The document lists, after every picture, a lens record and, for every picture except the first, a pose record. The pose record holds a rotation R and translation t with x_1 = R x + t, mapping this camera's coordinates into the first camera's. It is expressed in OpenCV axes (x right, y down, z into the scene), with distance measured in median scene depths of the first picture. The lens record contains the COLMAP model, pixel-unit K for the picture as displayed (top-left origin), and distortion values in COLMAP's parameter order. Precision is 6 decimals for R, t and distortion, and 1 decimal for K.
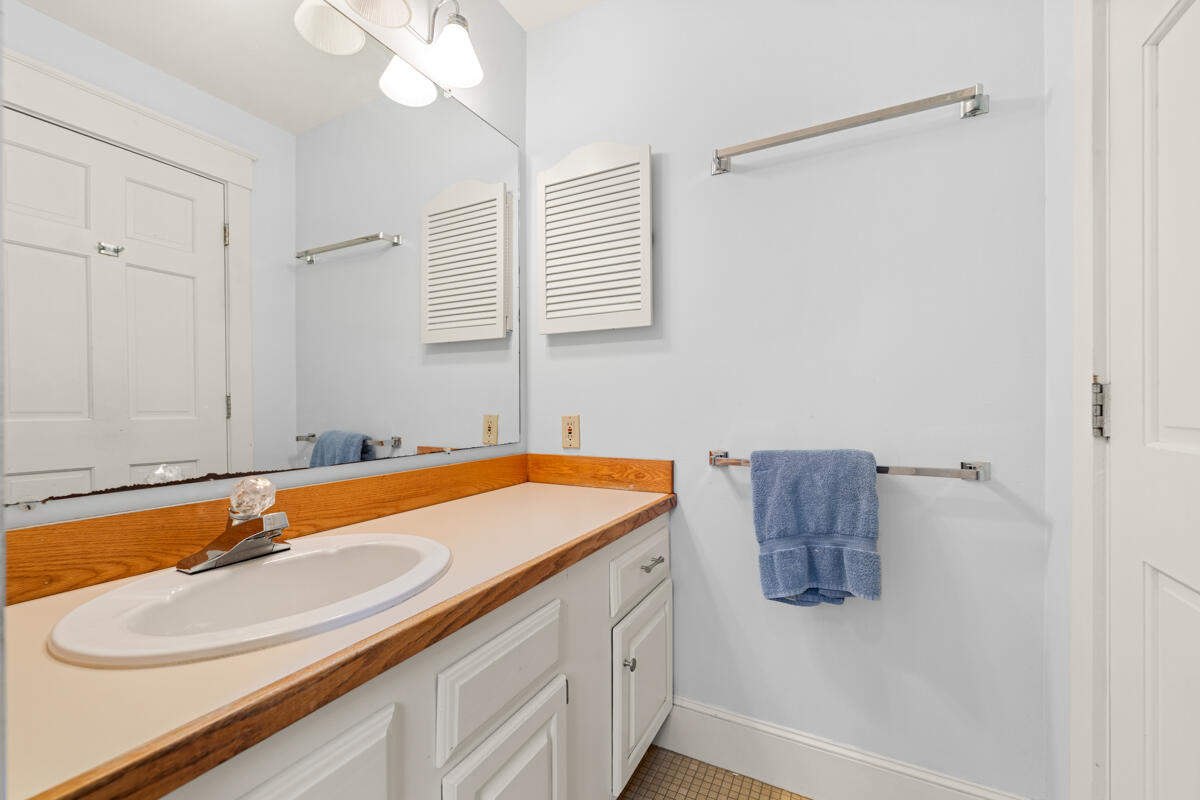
lens RADIAL K [[488.4, 0, 599.9], [0, 488.4, 401.3], [0, 0, 1]] dist [-0.001498, -0.000201]
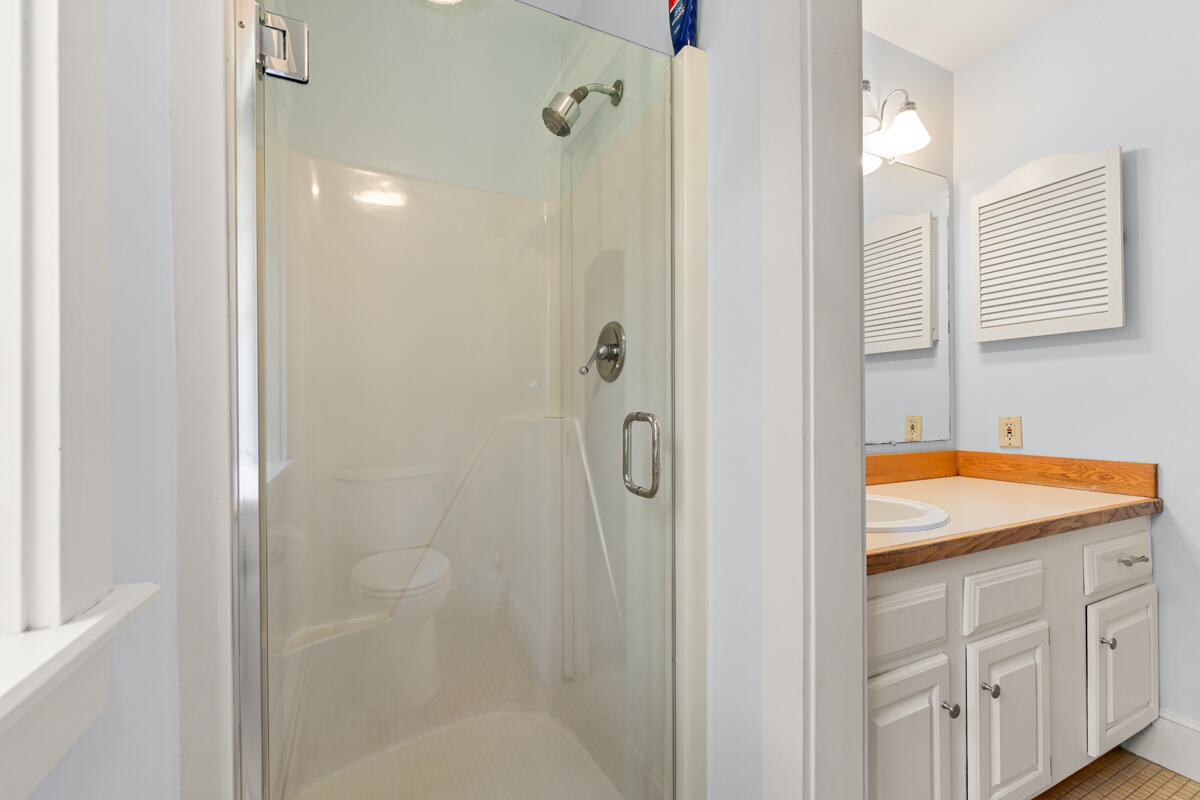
lens RADIAL K [[488.4, 0, 596.9], [0, 488.4, 402.6], [0, 0, 1]] dist [-0.001498, -0.000201]
pose [[0.790336, -0.006018, -0.612644, -0.138883], [0.006324, 0.999979, -0.001665, -0.005445], [0.612641, -0.002558, 0.790357, -0.454295]]
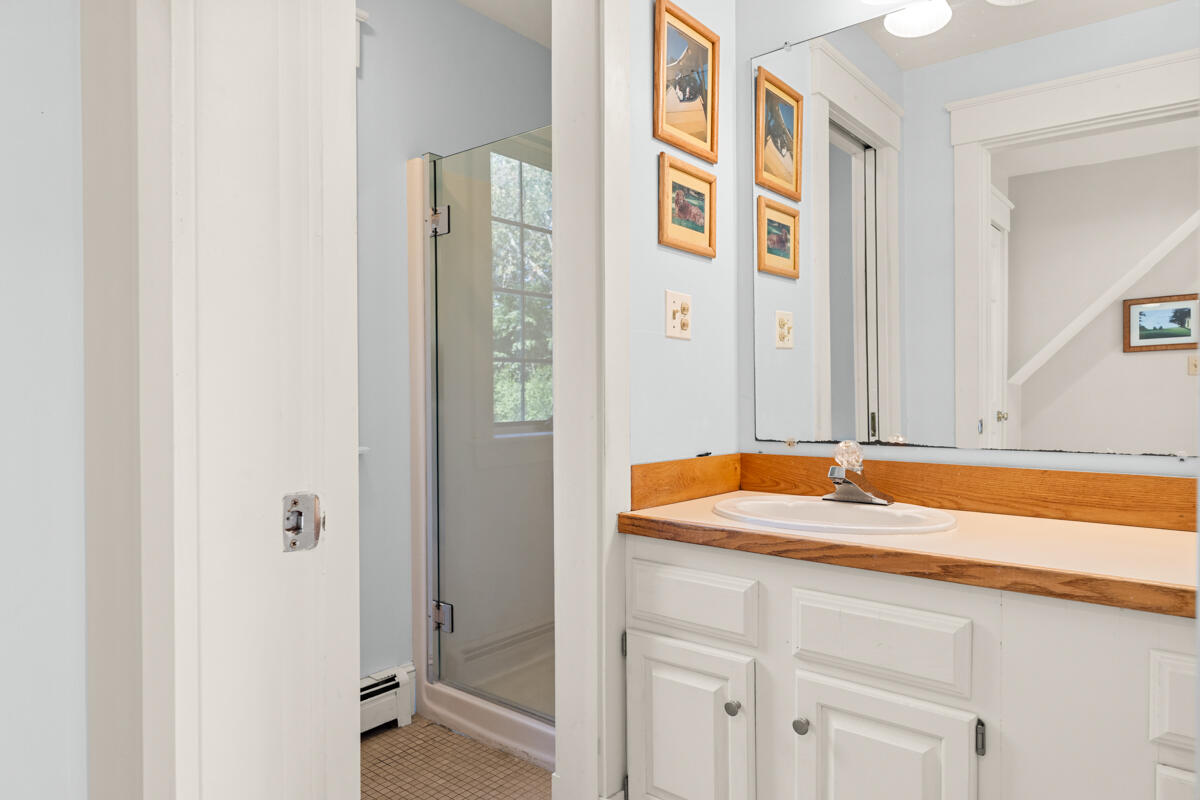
lens RADIAL K [[746.2, 0, 597.7], [0, 746.2, 400.0], [0, 0, 1]] dist [0.000441, -0.000056]
pose [[-0.203223, 0.010381, -0.979077, 0.823641], [0.007074, 0.999933, 0.009134, 0.009190], [0.979107, -0.005069, -0.203283, 0.409997]]
